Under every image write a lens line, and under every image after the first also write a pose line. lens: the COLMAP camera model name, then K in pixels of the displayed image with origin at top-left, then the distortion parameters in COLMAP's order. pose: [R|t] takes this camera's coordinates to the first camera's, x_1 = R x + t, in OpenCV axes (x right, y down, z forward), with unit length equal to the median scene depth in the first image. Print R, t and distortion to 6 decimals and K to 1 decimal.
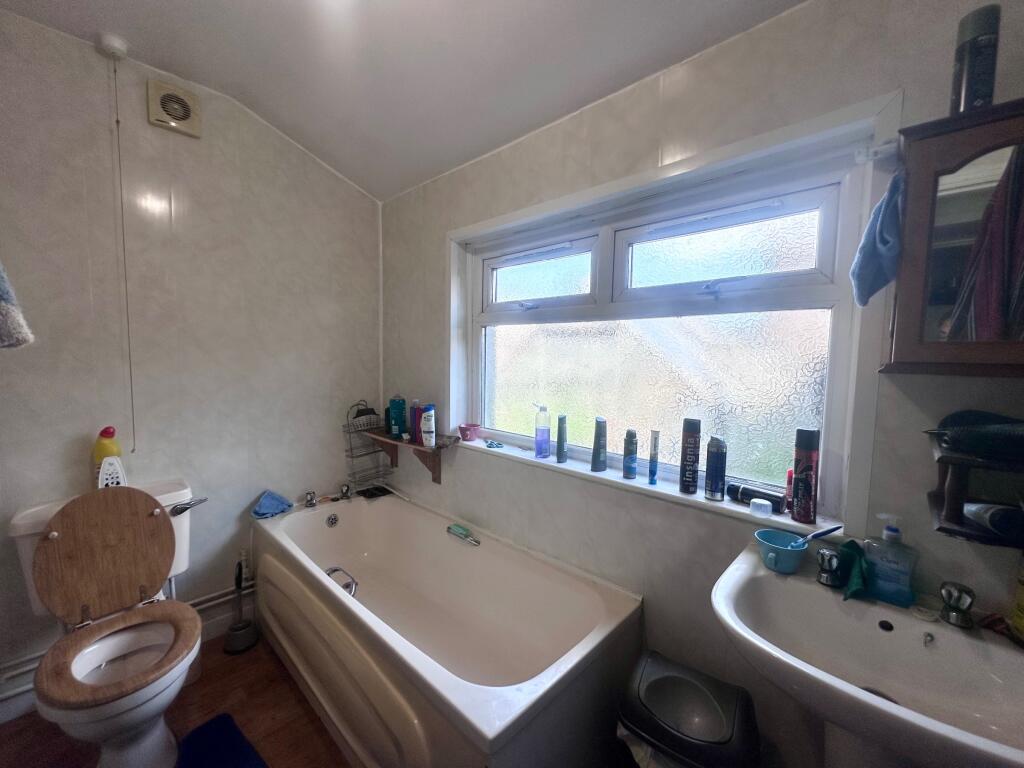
lens RADIAL K [[408.1, 0, 511.2], [0, 408.1, 383.6], [0, 0, 1]] dist [-0.003431, 0.000608]
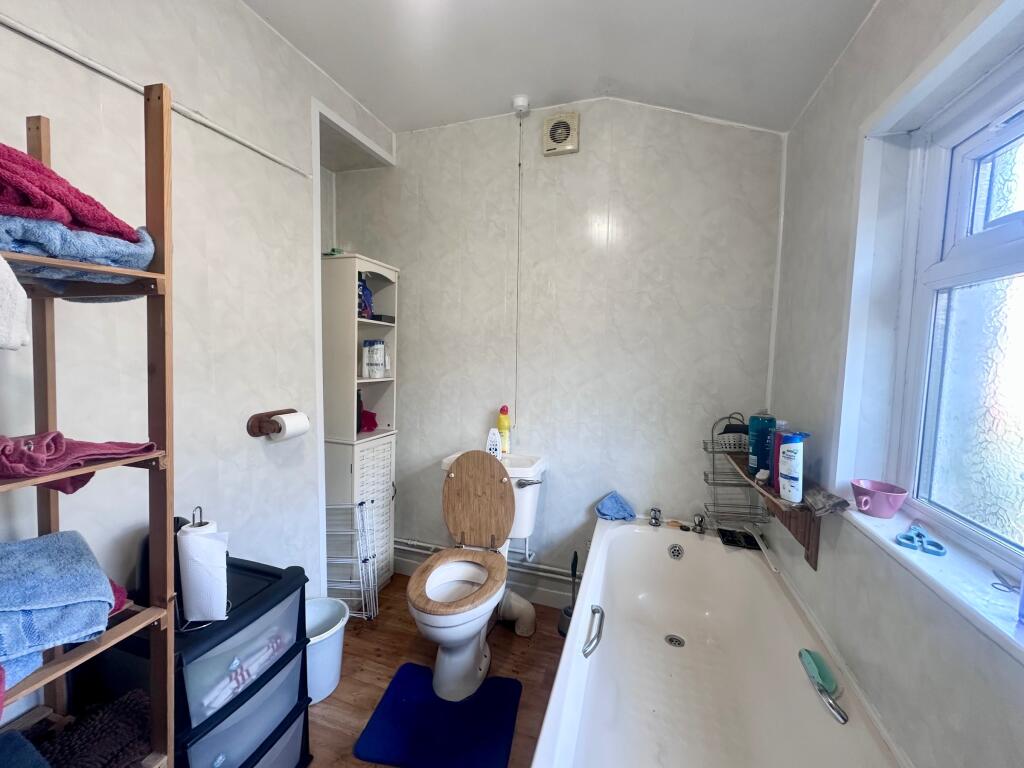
lens RADIAL K [[408.1, 0, 511.2], [0, 408.1, 383.6], [0, 0, 1]] dist [-0.003431, 0.000608]
pose [[0.434698, 0.065884, -0.898163, 0.150720], [-0.074530, 0.996531, 0.037028, -0.011433], [0.897487, 0.050845, 0.438100, 0.349867]]
